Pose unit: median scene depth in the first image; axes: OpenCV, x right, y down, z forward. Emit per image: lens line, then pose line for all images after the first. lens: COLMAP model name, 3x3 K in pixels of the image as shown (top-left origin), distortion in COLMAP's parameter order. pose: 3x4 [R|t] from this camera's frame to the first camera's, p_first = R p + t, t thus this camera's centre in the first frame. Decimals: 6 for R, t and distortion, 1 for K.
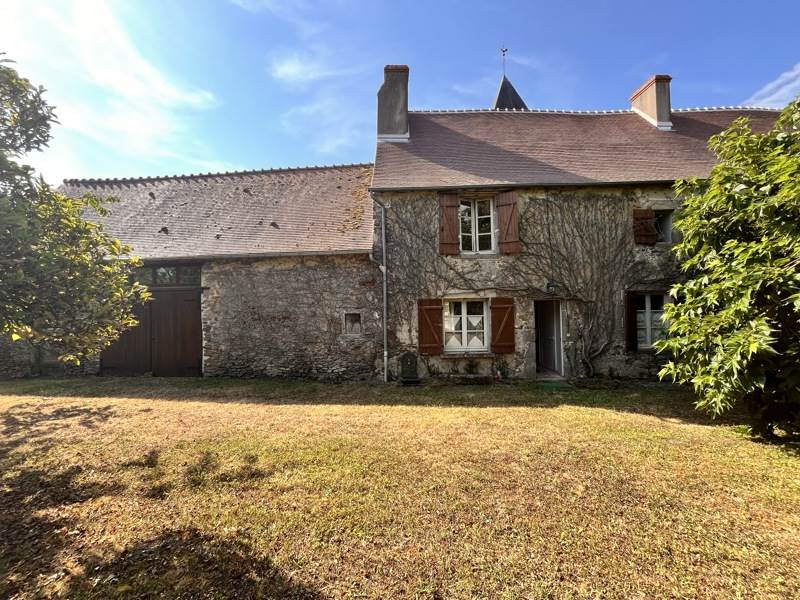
lens RADIAL K [[320.9, 0, 399.9], [0, 320.9, 298.7], [0, 0, 1]] dist [-0.001352, -0.000049]
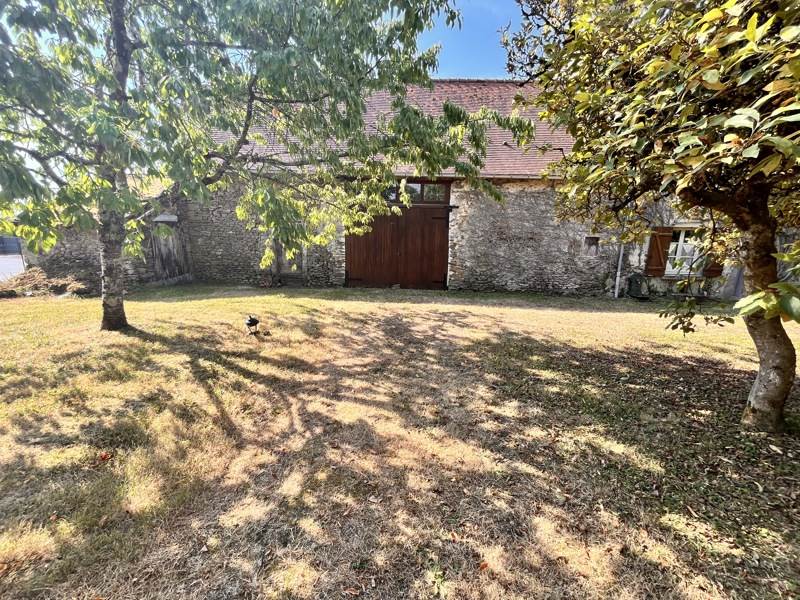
lens RADIAL K [[320.9, 0, 400.0], [0, 320.9, 301.3], [0, 0, 1]] dist [-0.001352, -0.000049]
pose [[0.996743, 0.025264, 0.076580, -0.883416], [-0.041960, 0.973455, 0.224999, 0.040409], [-0.068863, -0.227479, 0.971345, -0.078198]]
